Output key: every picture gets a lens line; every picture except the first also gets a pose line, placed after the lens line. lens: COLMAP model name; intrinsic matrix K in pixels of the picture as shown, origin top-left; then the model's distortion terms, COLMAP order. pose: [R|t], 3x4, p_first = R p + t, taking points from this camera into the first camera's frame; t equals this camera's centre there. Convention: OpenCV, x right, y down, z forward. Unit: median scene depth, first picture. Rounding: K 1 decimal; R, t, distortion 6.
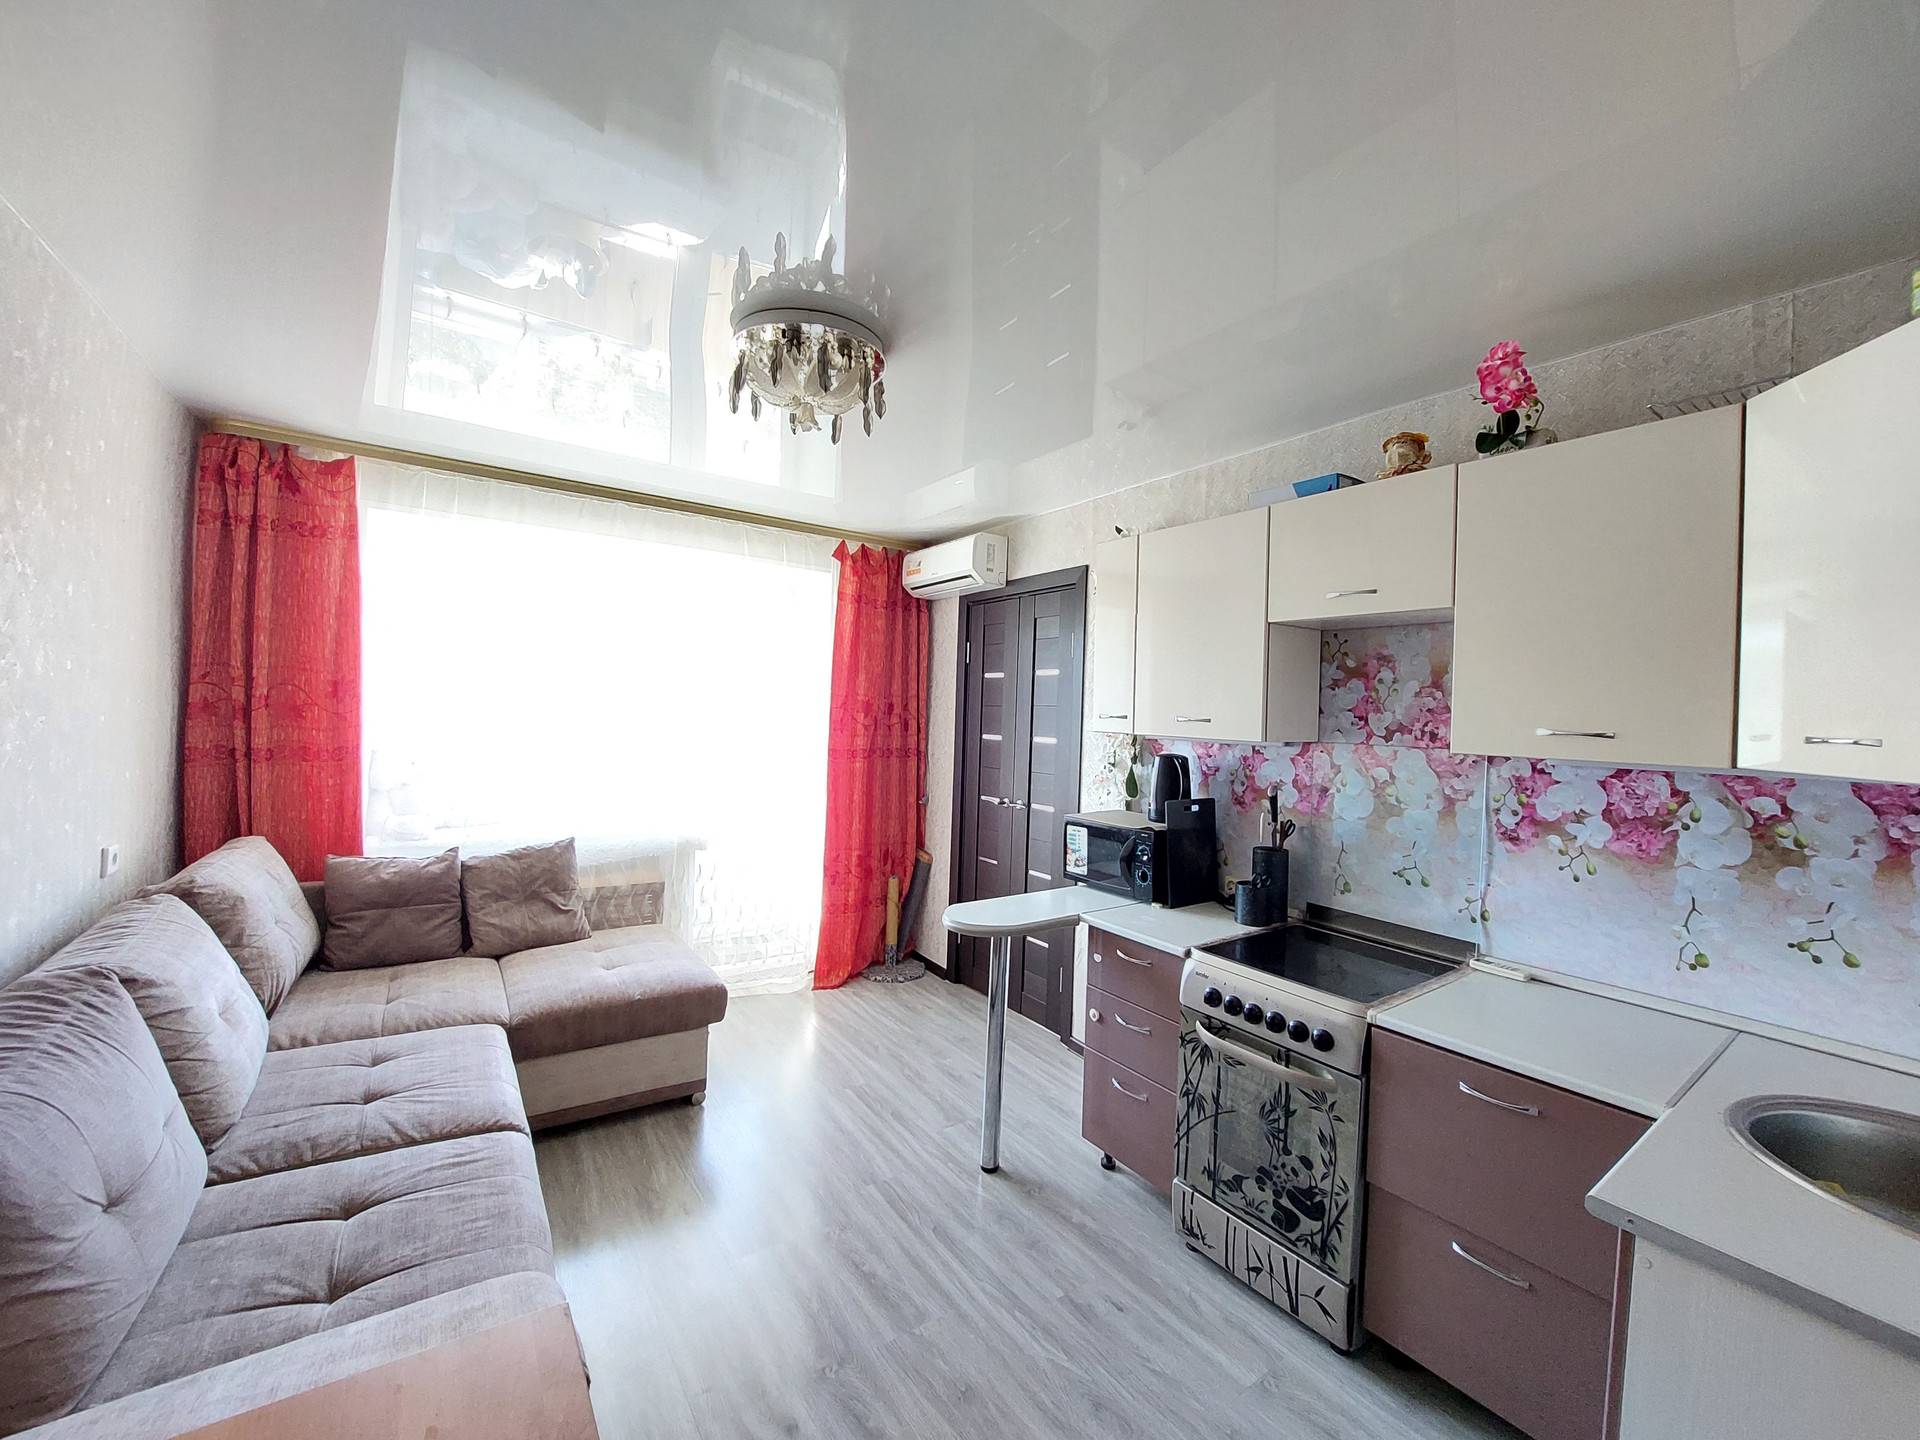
lens RADIAL K [[761.9, 0, 960.0], [0, 761.9, 720.0], [0, 0, 1]] dist [-0.049002, 0.018533]
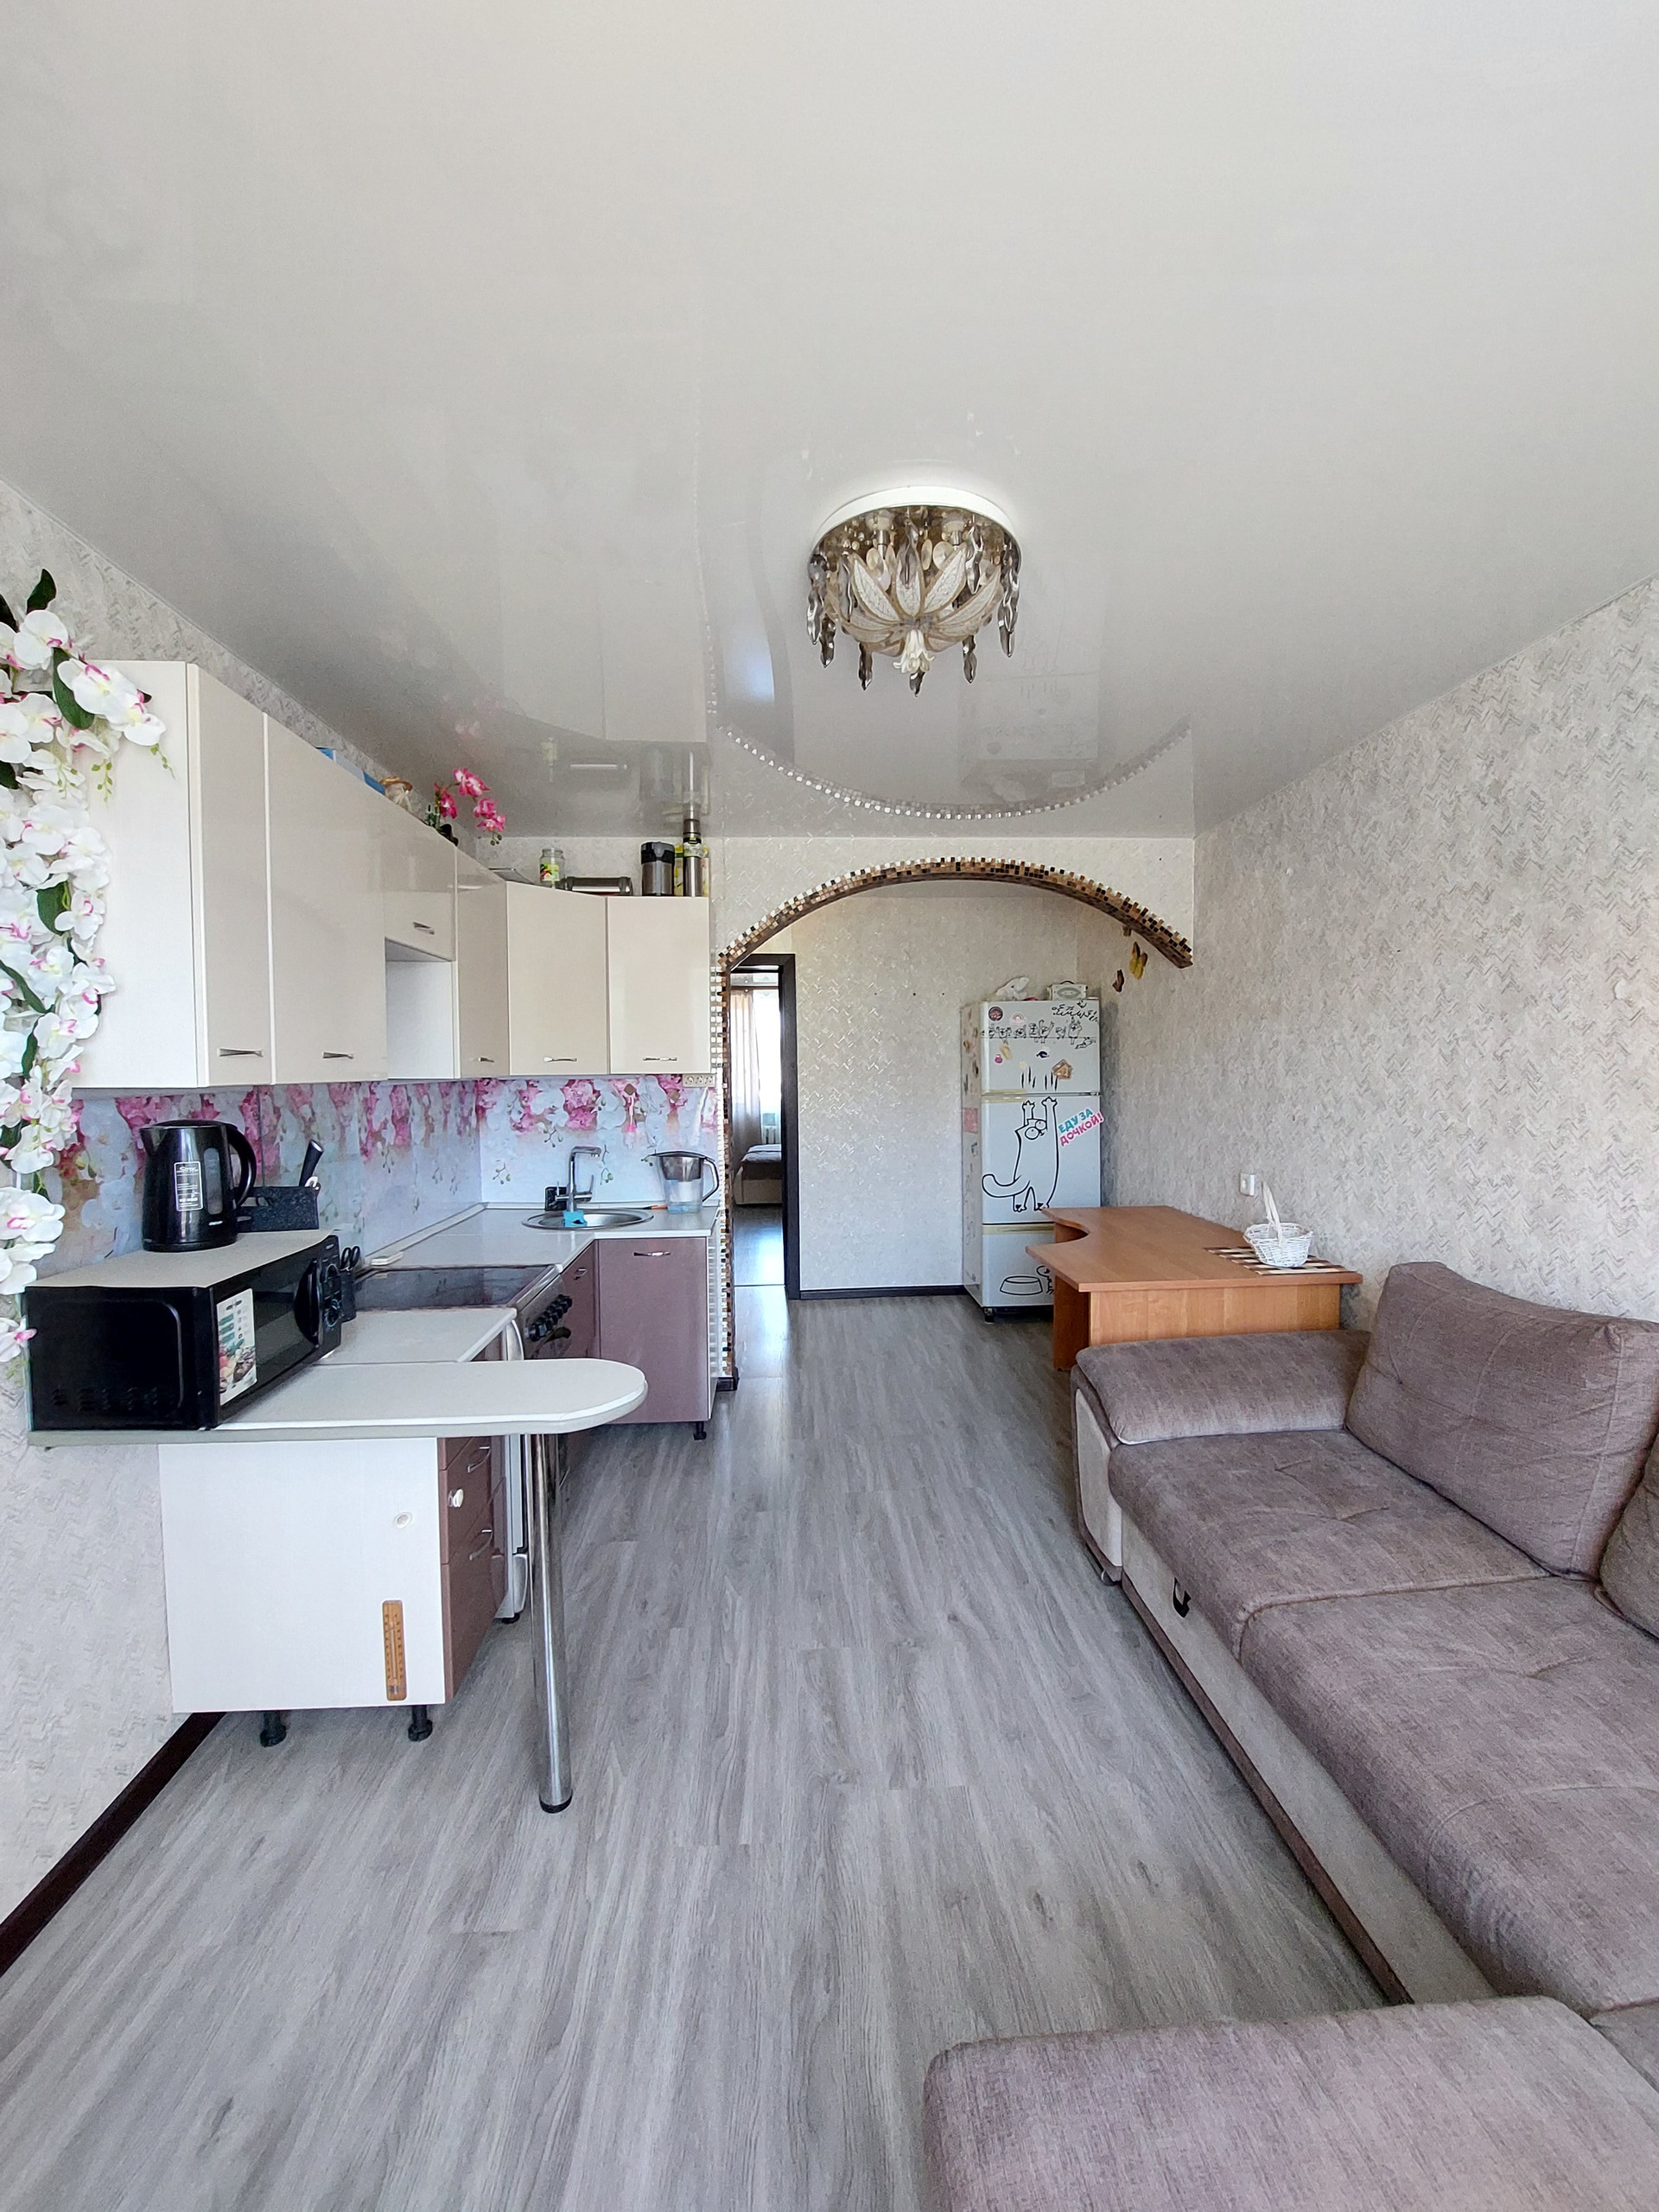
lens RADIAL K [[877.7, 0, 829.5], [0, 877.7, 1106.0], [0, 0, 1]] dist [-0.049002, 0.018533]
pose [[-0.854813, -0.056412, 0.515860, -0.618387], [-0.024559, 0.997358, 0.068371, -0.025389], [-0.518354, 0.045776, -0.853940, 1.882928]]
